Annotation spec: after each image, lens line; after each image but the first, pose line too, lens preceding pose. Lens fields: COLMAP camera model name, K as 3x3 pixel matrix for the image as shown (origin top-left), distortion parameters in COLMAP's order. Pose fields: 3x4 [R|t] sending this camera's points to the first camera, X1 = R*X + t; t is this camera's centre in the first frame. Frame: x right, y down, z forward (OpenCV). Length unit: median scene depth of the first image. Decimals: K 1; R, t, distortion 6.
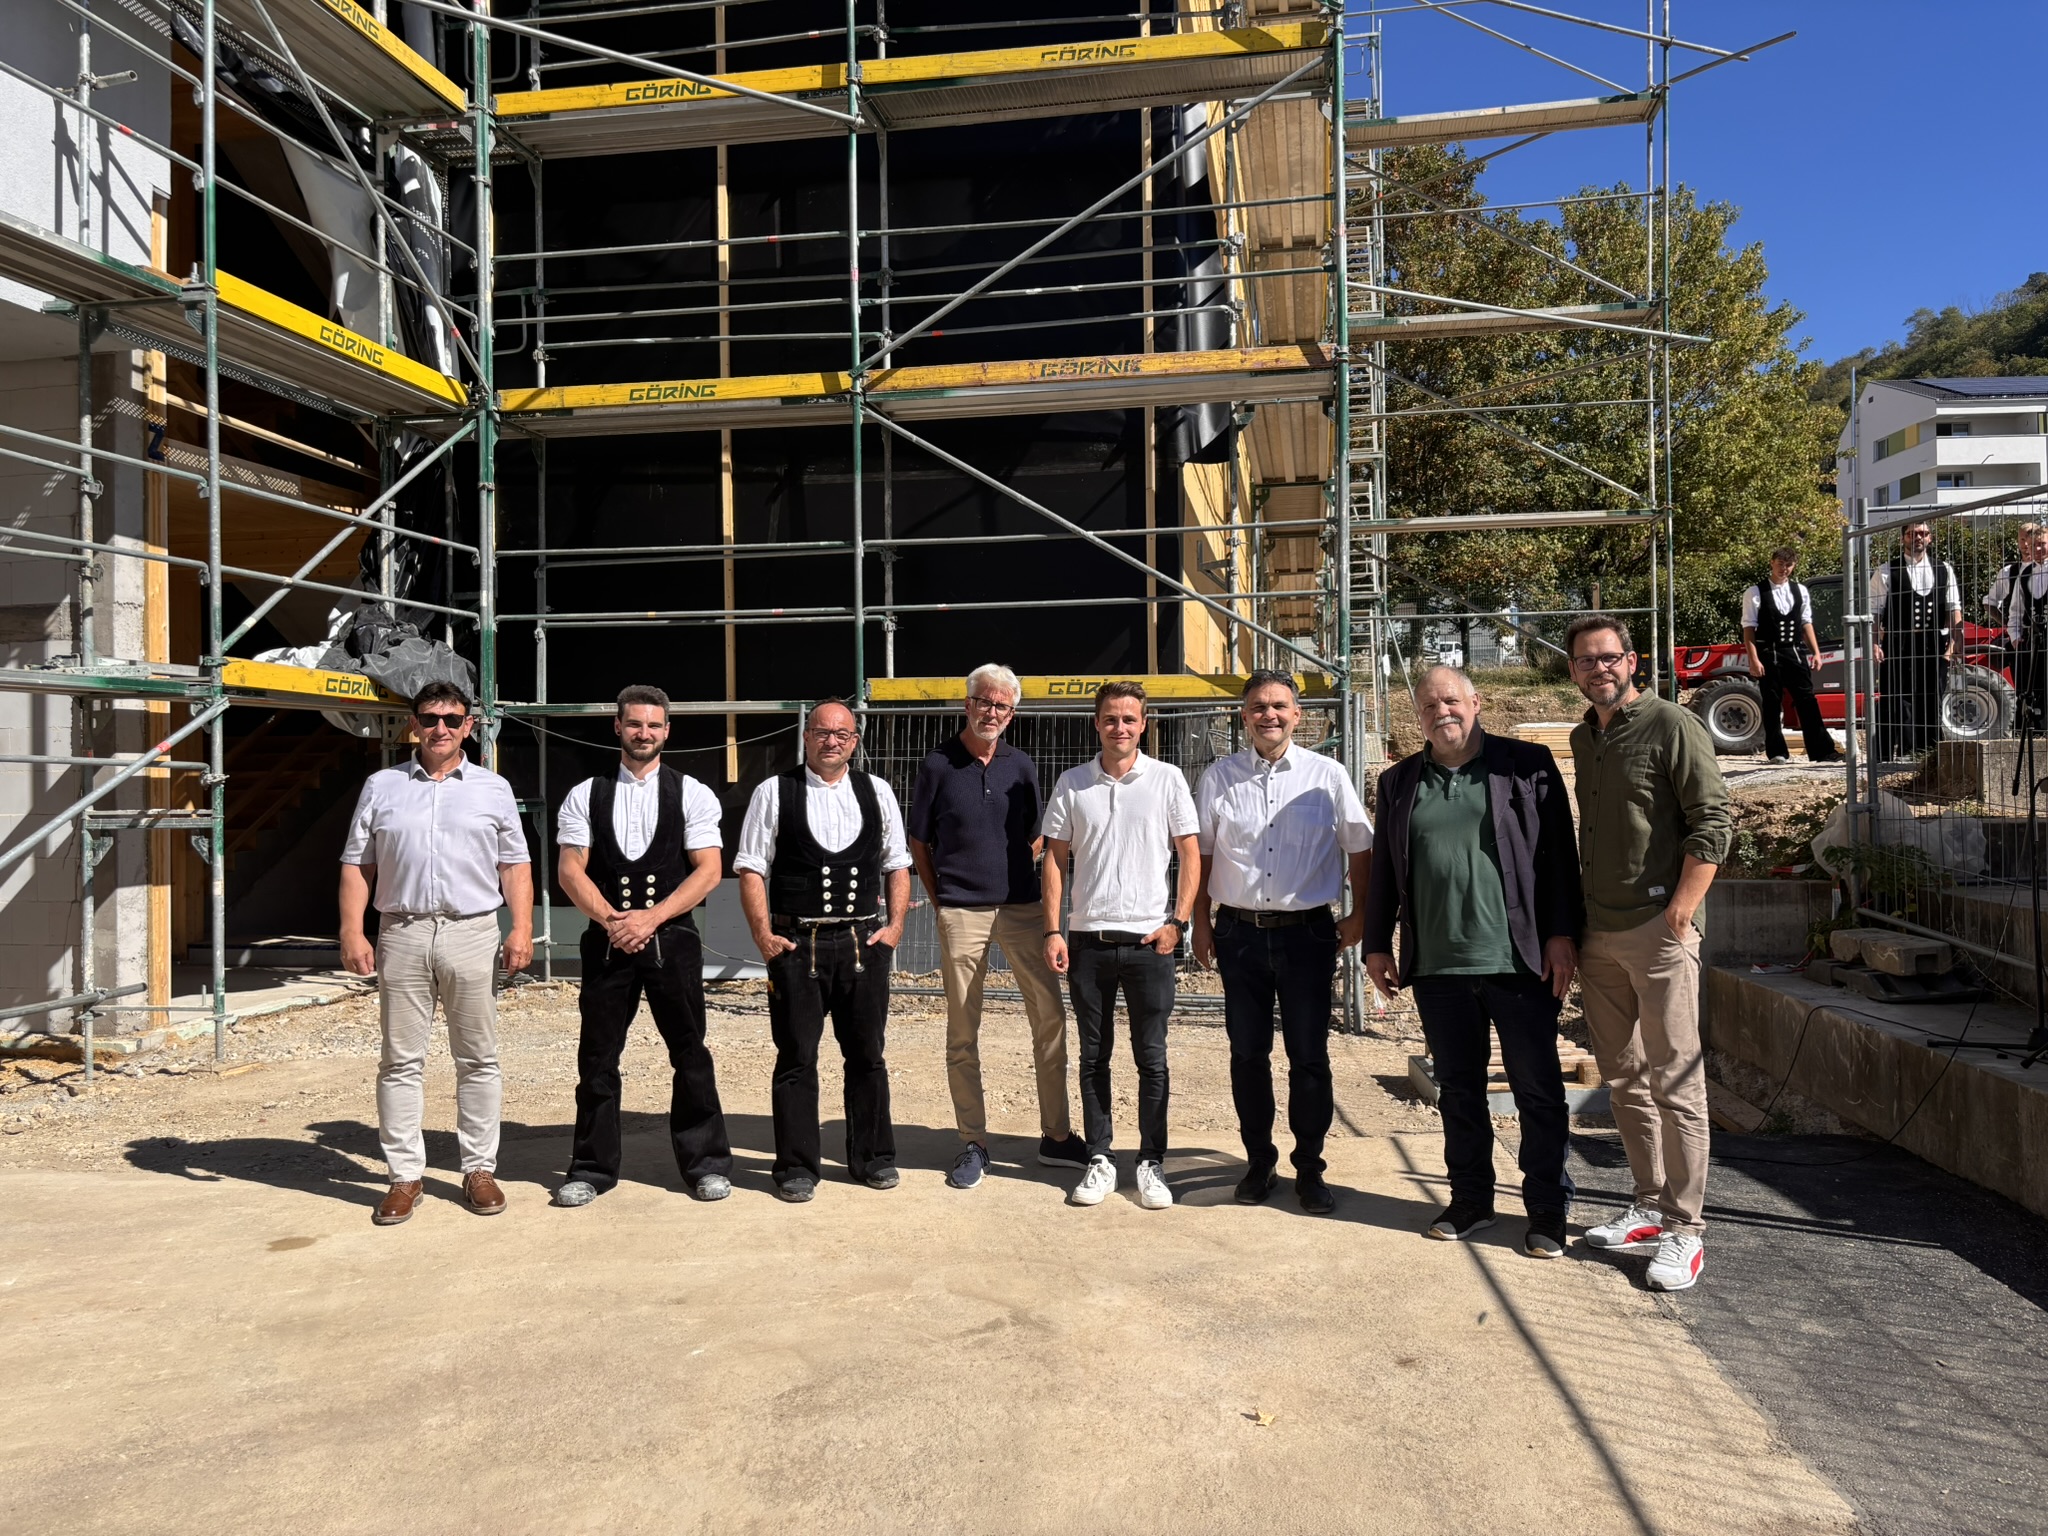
lens RADIAL K [[1549.9, 0, 1044.1], [0, 1549.9, 766.9], [0, 0, 1]] dist [0.040851, -0.046549]
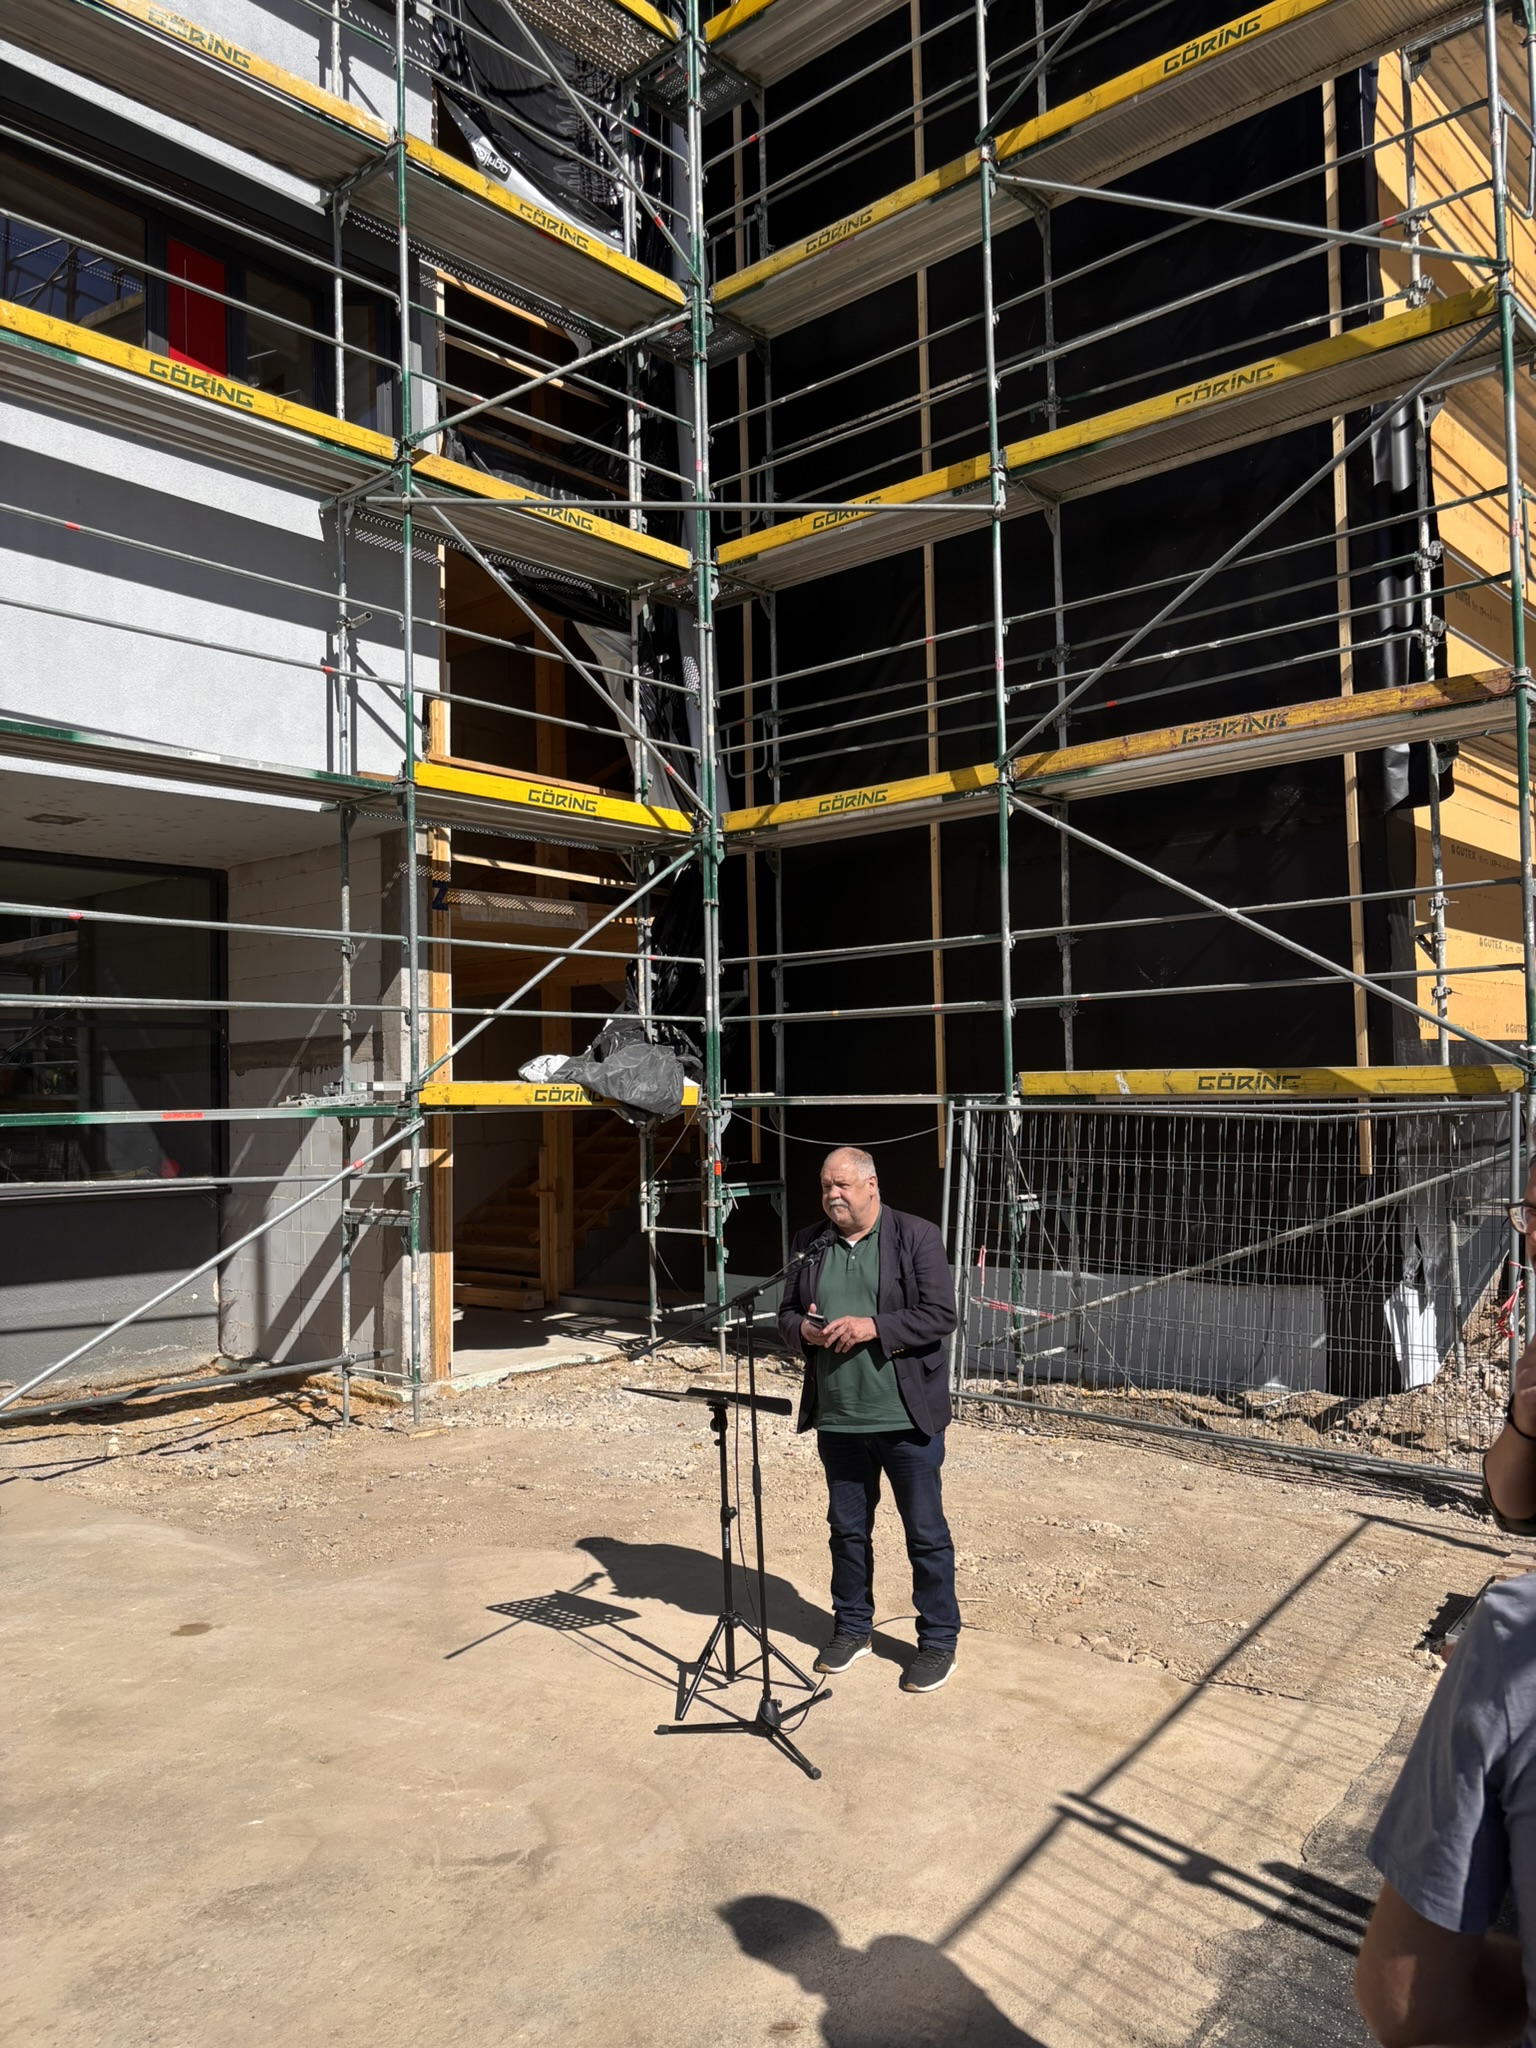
lens RADIAL K [[1549.9, 0, 793.4], [0, 1549.9, 1036.4], [0, 0, 1]] dist [0.040851, -0.046549]
pose [[0.858373, -0.026608, -0.512335, 0.266152], [0.012608, 0.999447, -0.030782, -0.053094], [0.512871, 0.019963, 0.858234, 0.096300]]
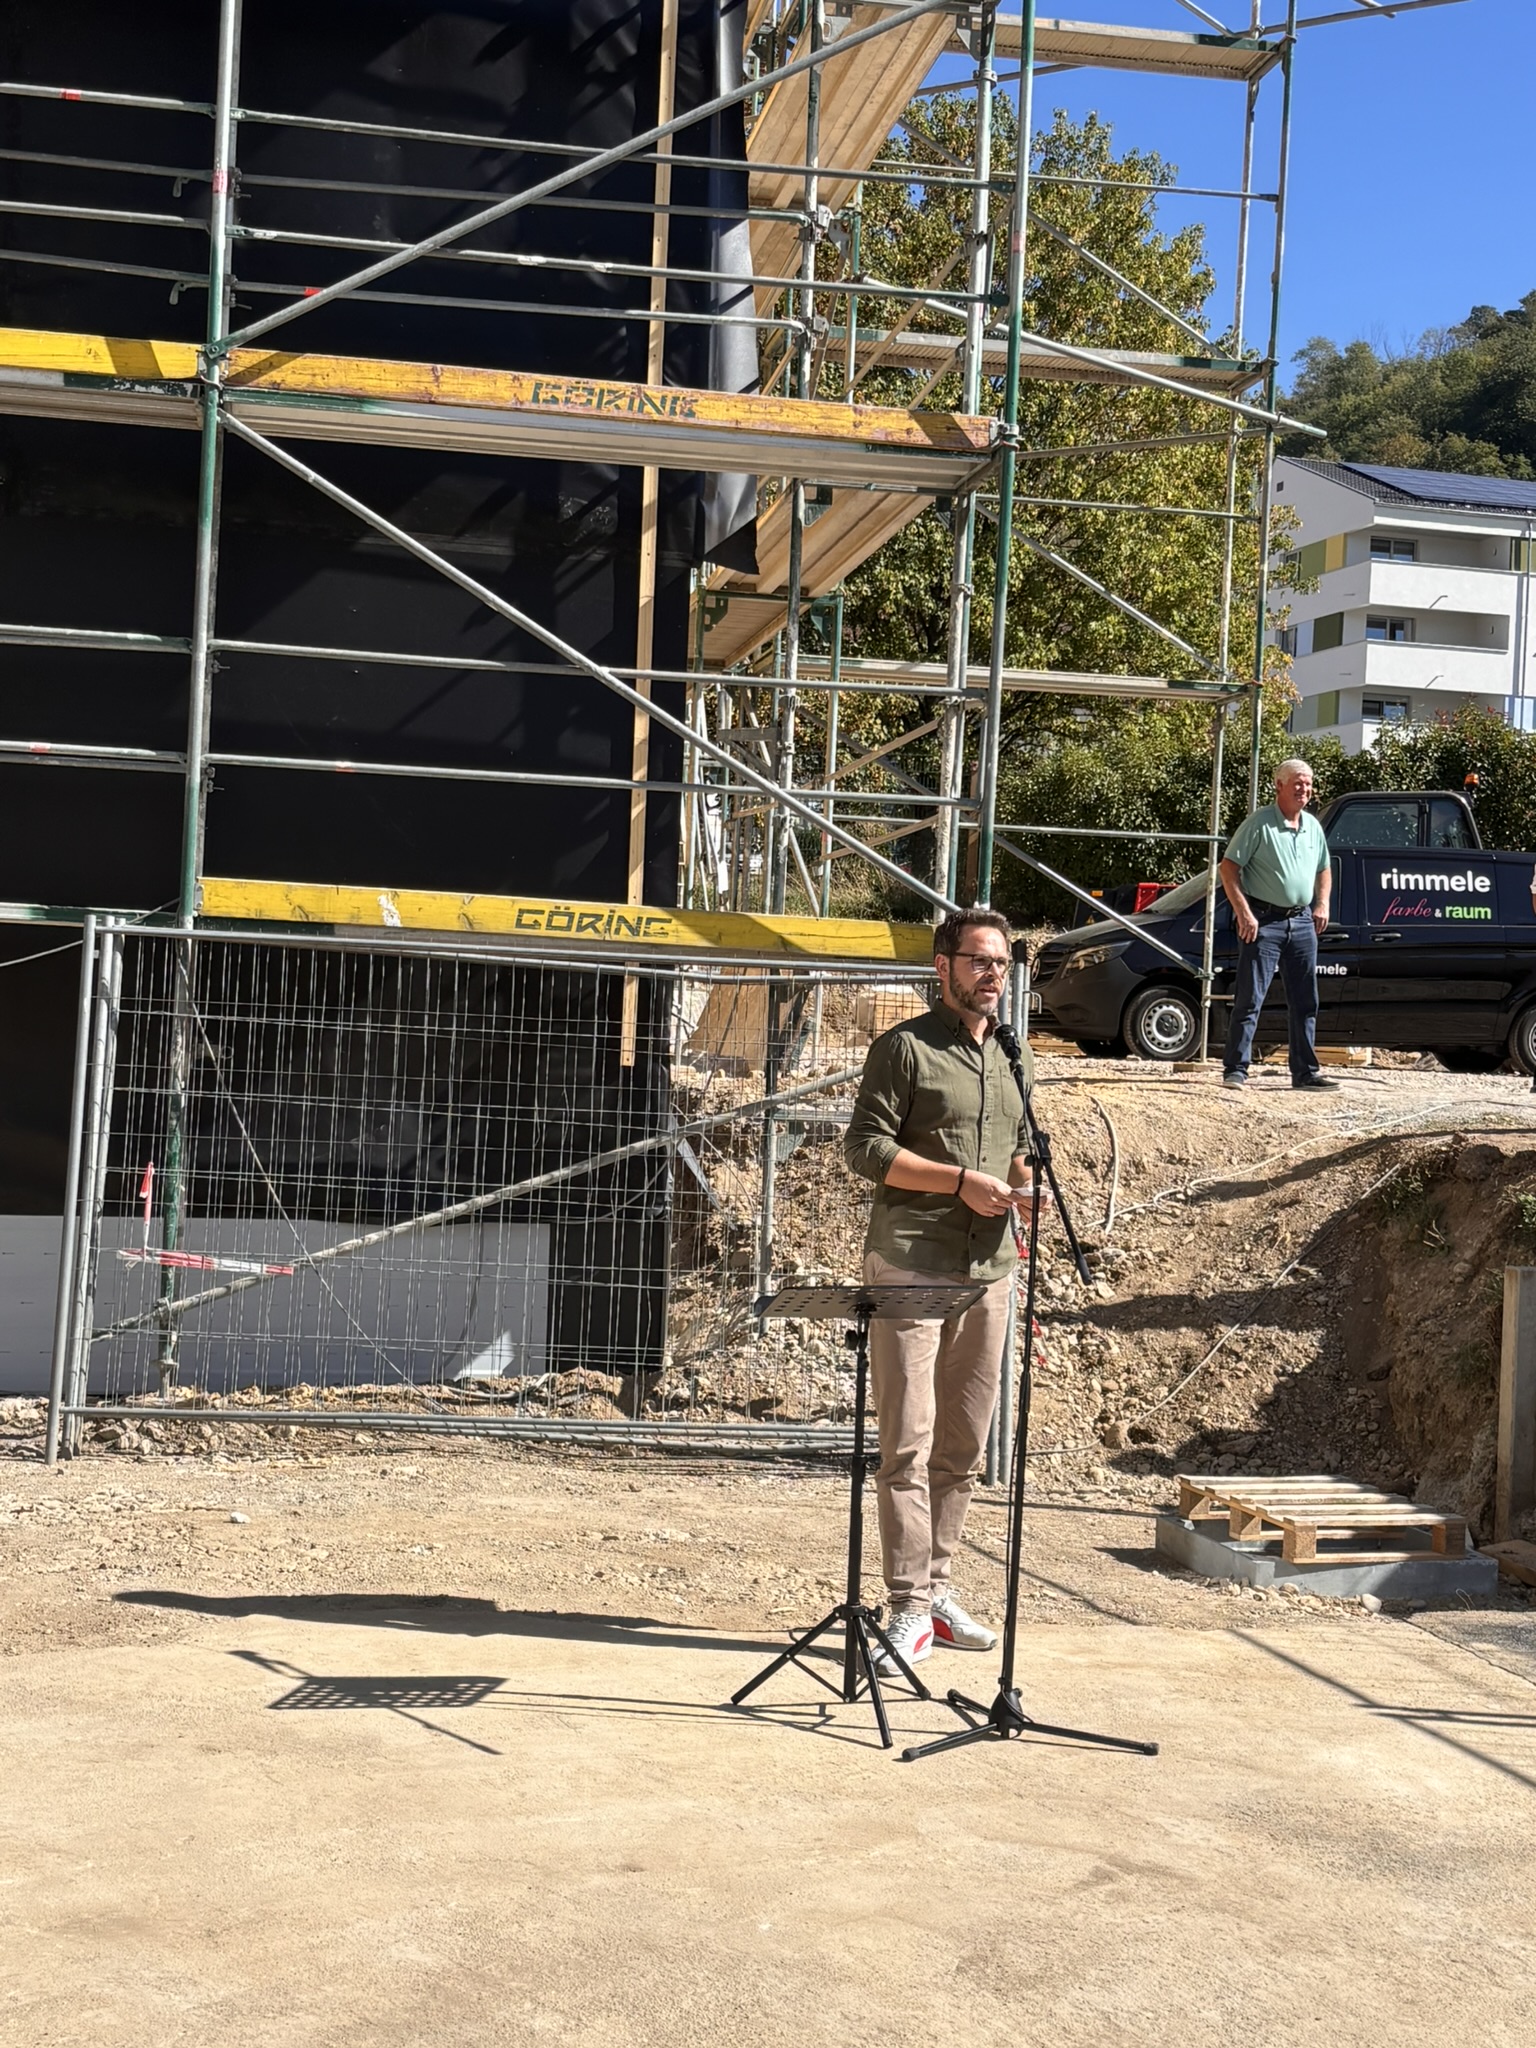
lens RADIAL K [[2812.5, 0, 827.1], [0, 2812.5, 1067.4], [0, 0, 1]] dist [0.036287, 0.000000]
pose [[0.936729, 0.052864, 0.346040, -0.259695], [-0.059530, 0.998189, 0.008656, -0.009295], [-0.344956, -0.028708, 0.938180, -0.075865]]
